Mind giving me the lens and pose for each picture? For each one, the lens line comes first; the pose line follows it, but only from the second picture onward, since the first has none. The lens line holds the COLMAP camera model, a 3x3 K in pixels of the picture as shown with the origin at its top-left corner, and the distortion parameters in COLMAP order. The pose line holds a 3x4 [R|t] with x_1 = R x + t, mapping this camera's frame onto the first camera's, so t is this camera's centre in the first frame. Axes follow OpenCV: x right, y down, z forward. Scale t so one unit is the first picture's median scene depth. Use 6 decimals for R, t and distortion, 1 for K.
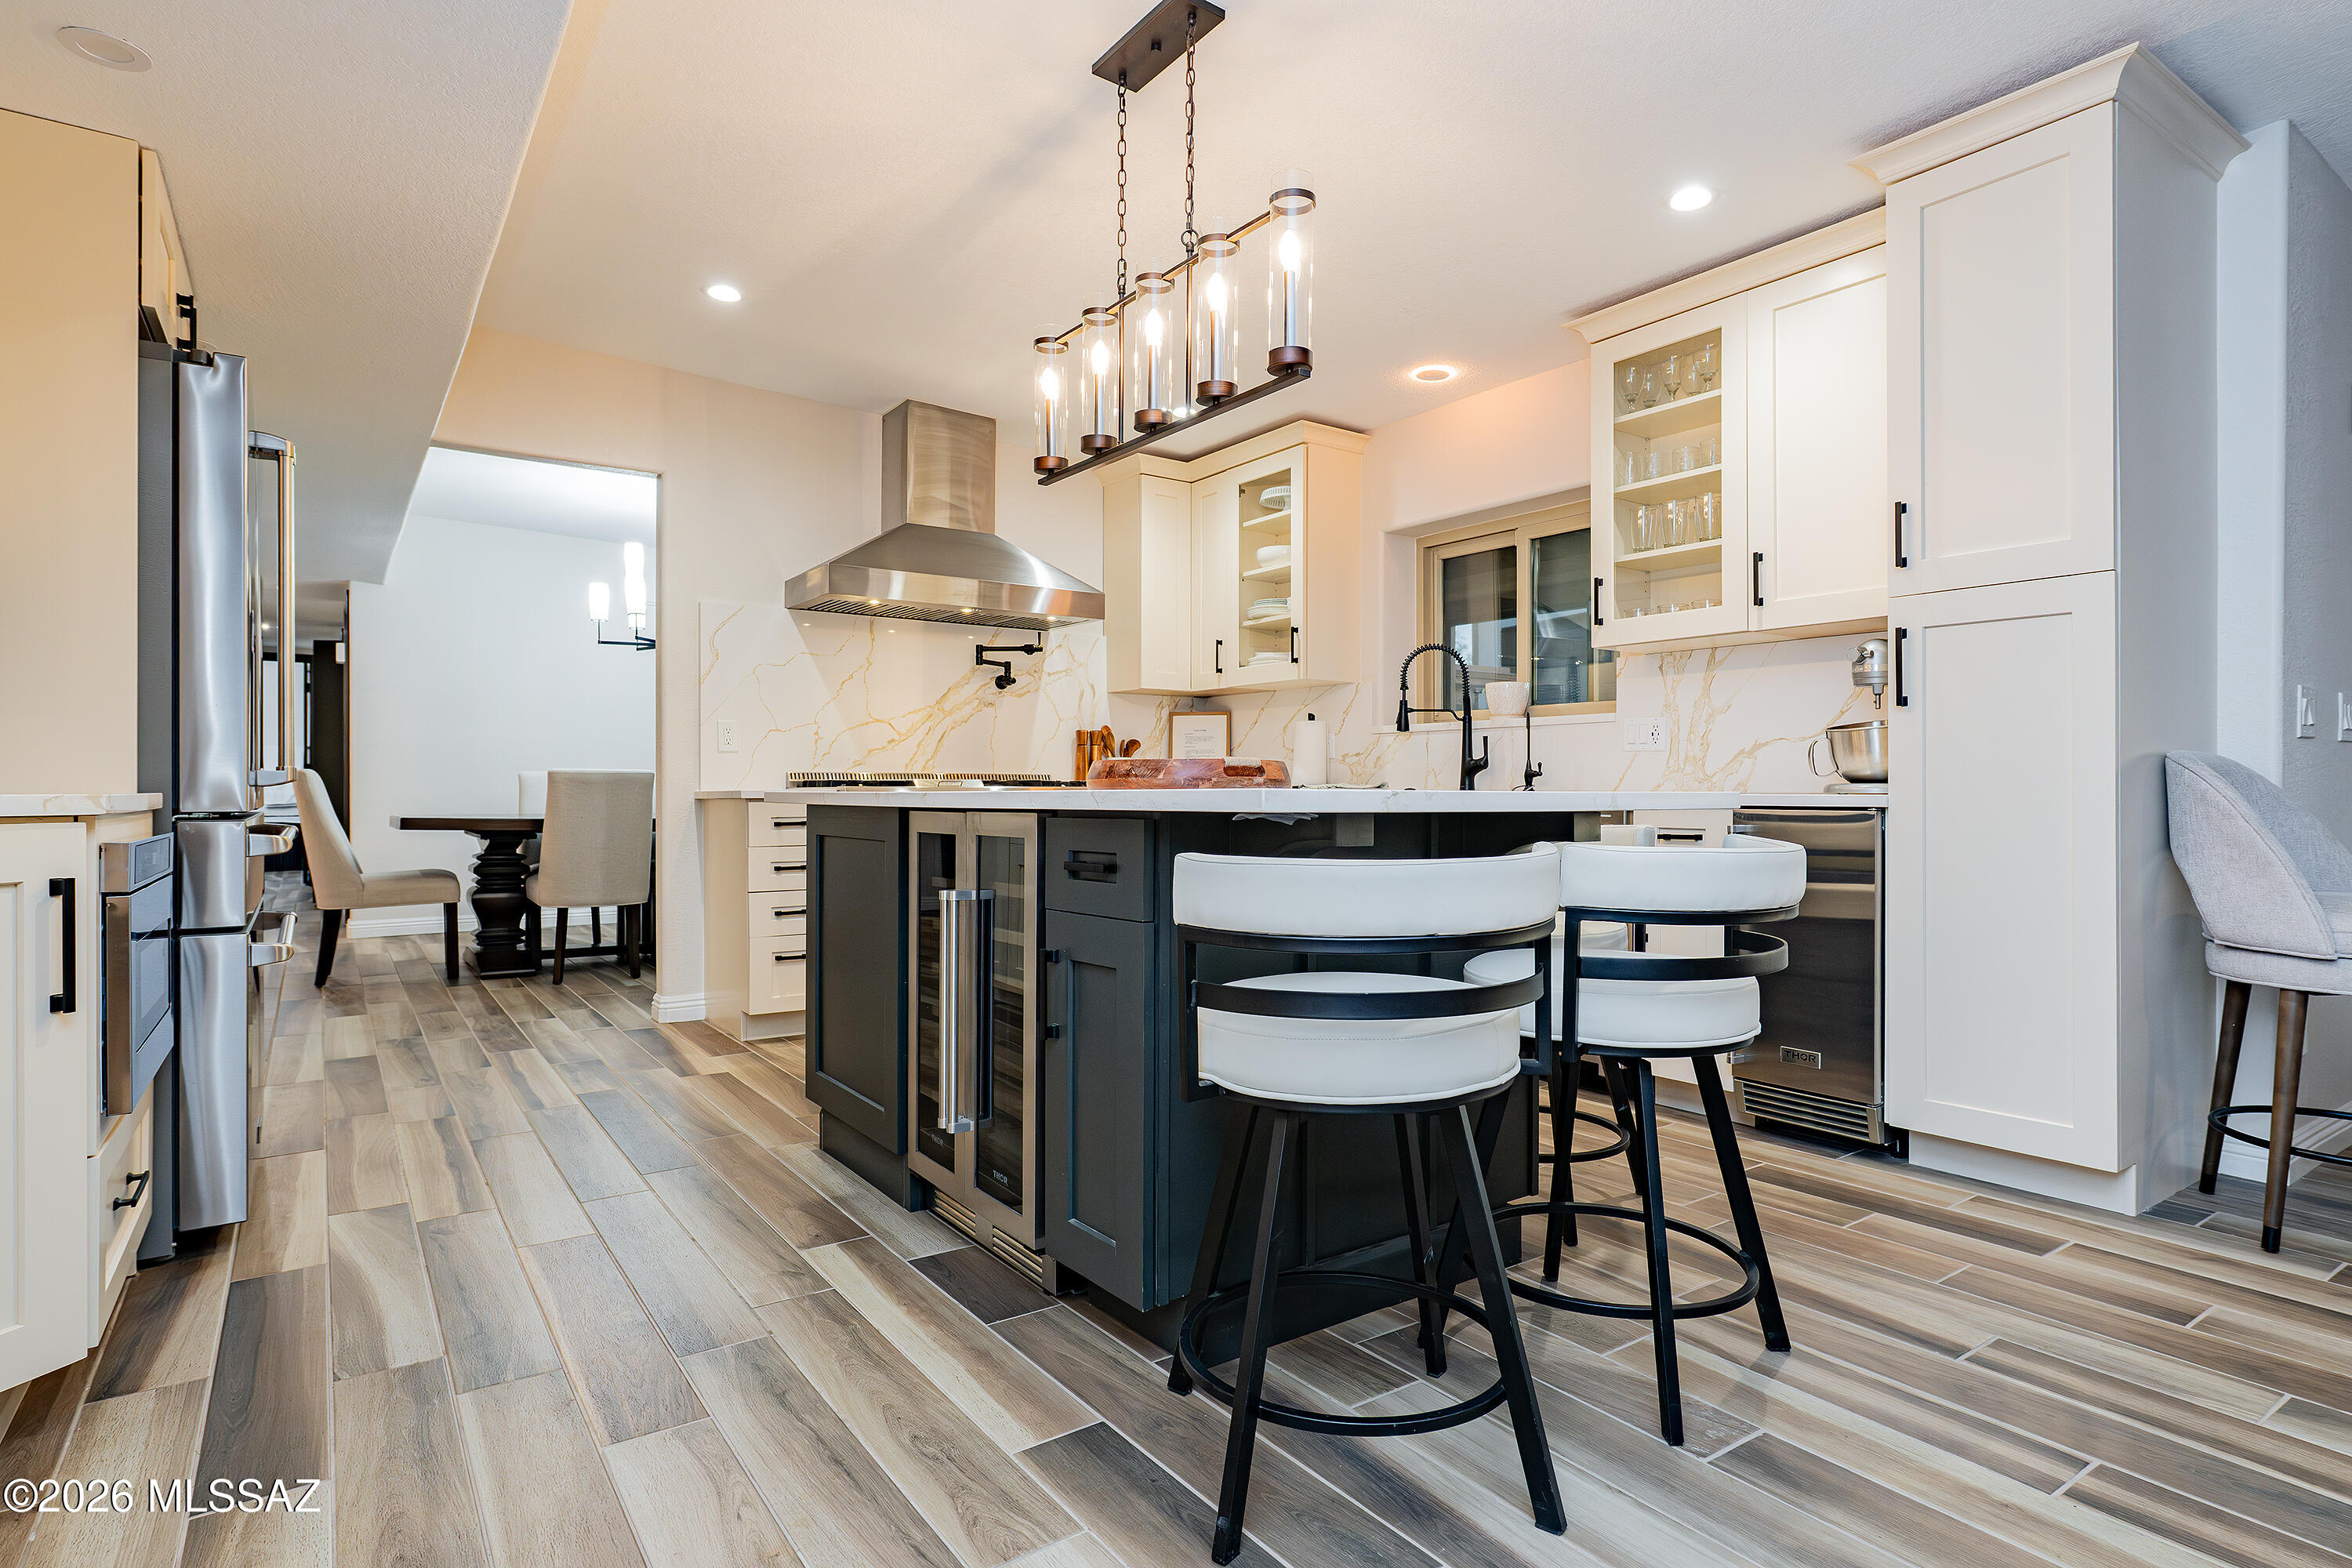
lens RADIAL K [[1225.5, 0, 1208.3], [0, 1225.5, 782.1], [0, 0, 1]] dist [0.016672, 0.002125]
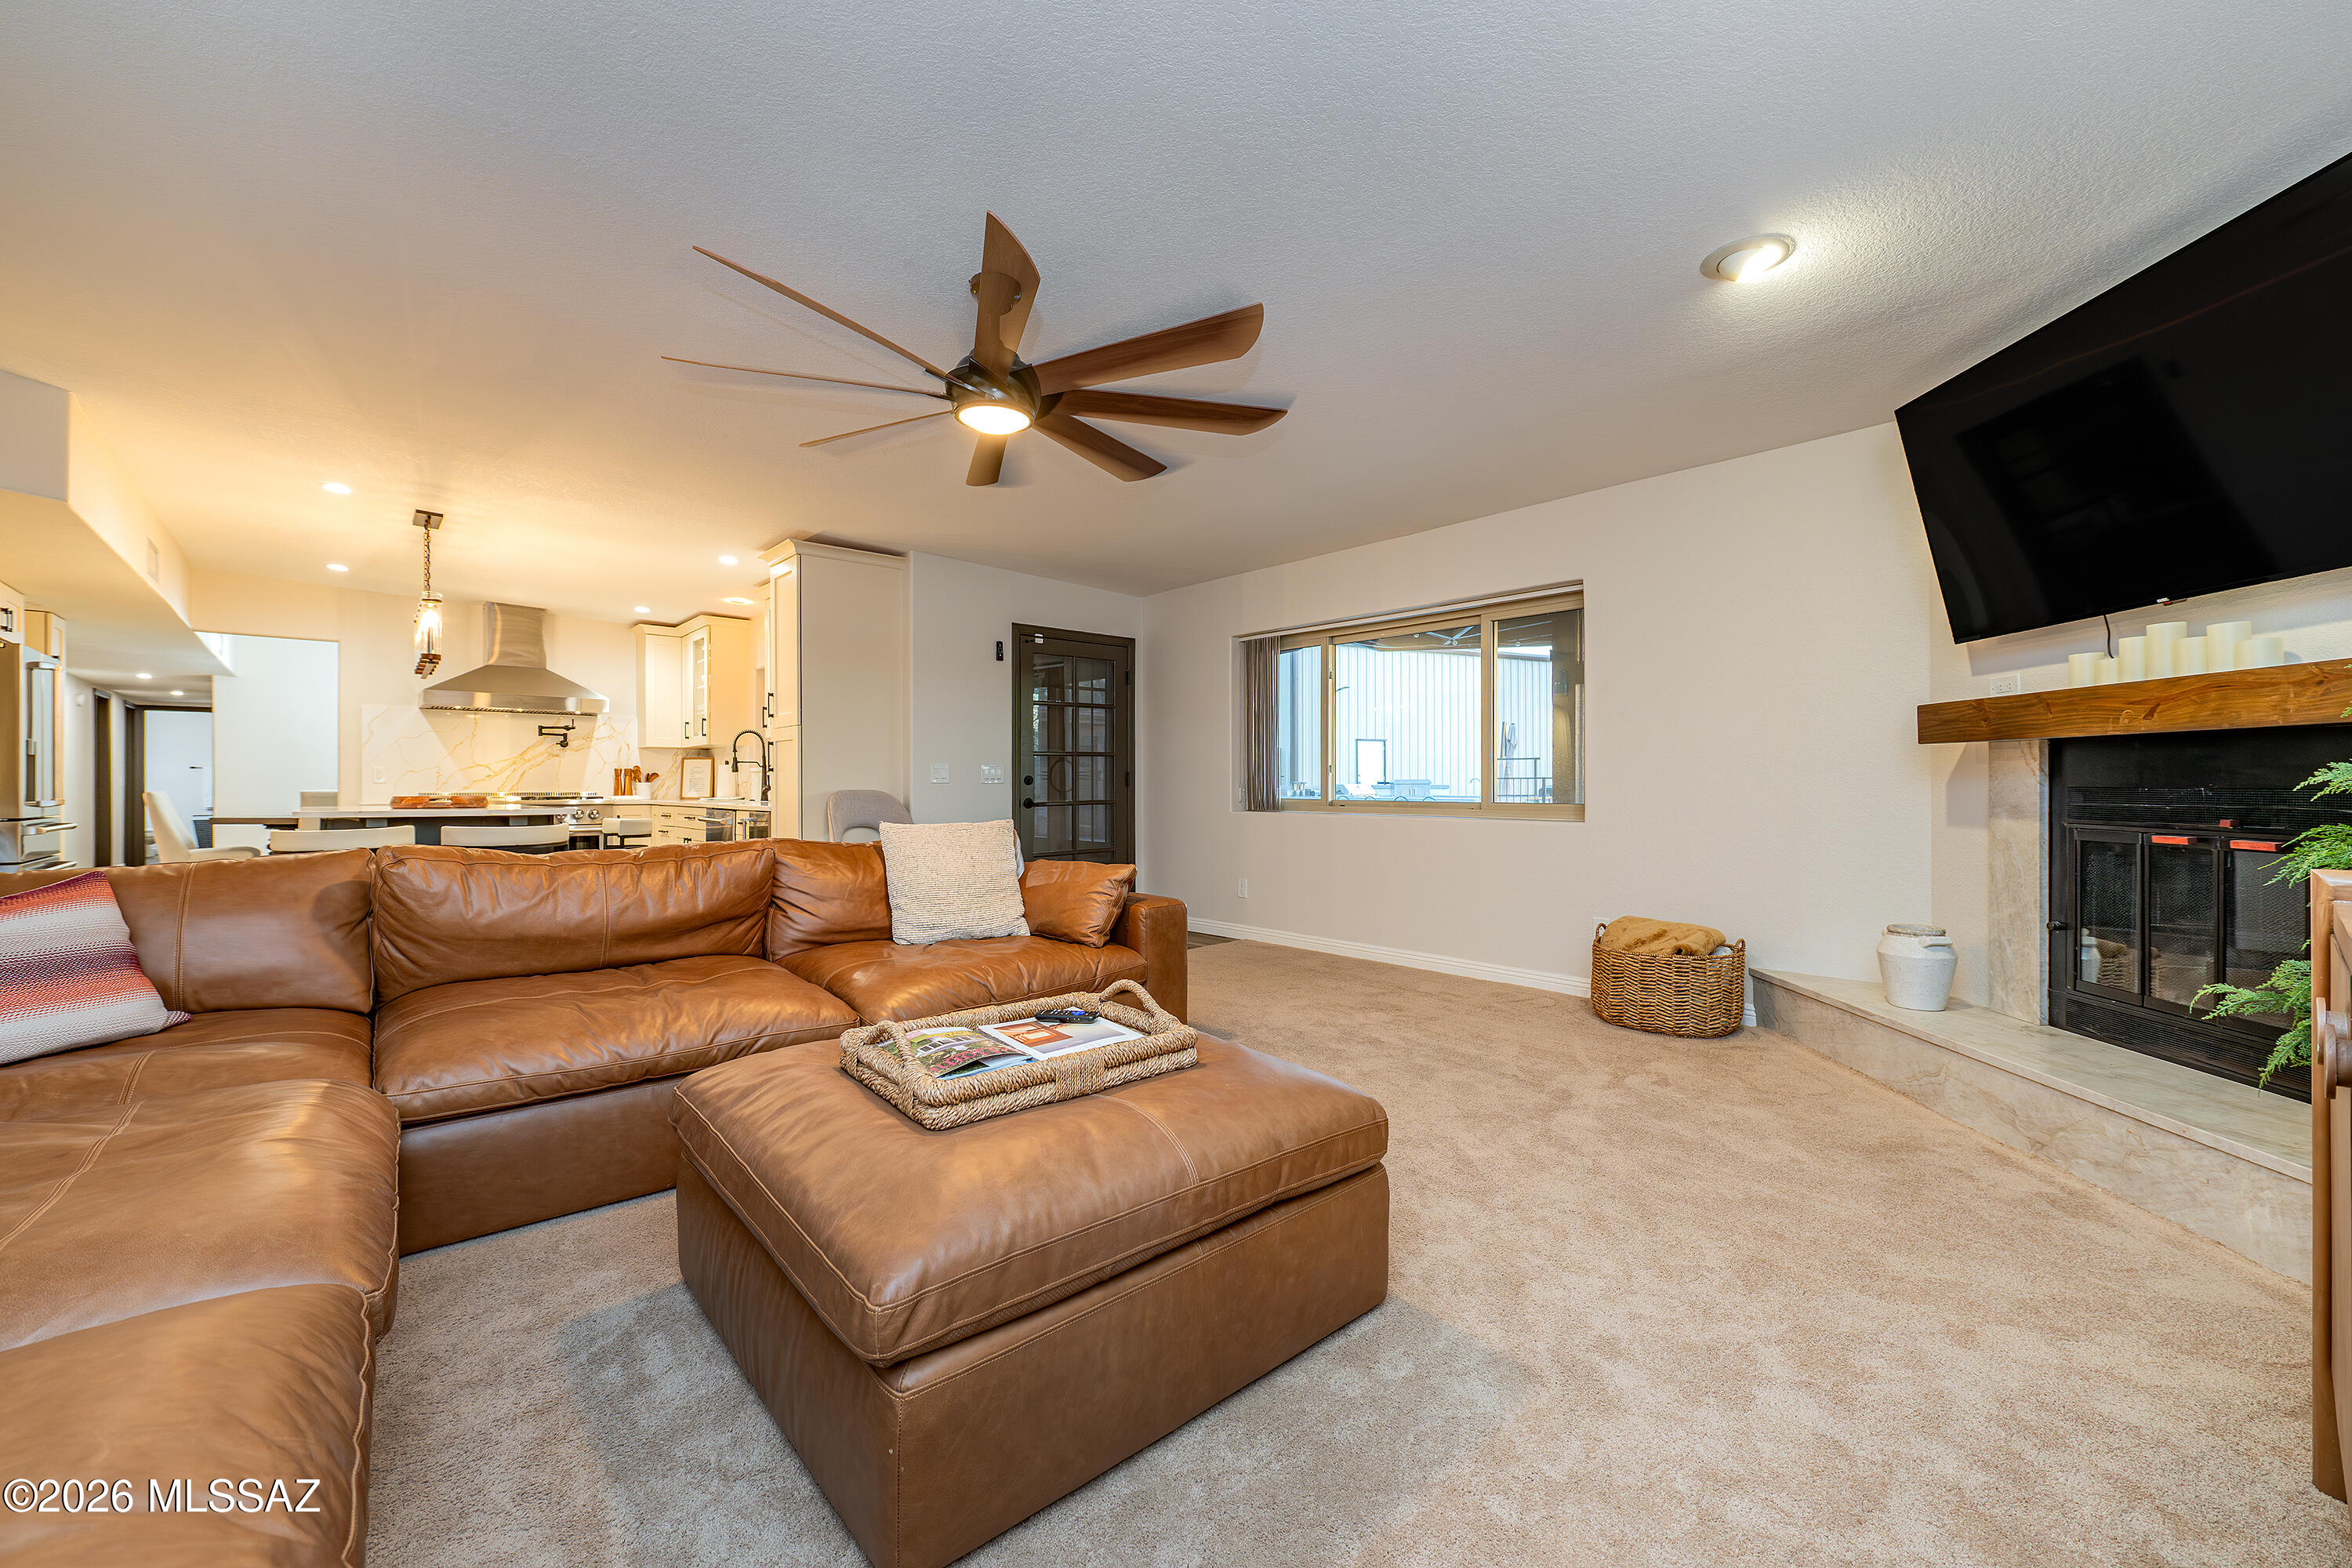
lens RADIAL K [[940.9, 0, 1180.8], [0, 940.9, 781.0], [0, 0, 1]] dist [0.003372, -0.000048]
pose [[0.994930, -0.002954, 0.100530, 0.695381], [0.003157, 0.999993, -0.001856, -0.020518], [-0.100524, 0.002164, 0.994932, -0.592403]]
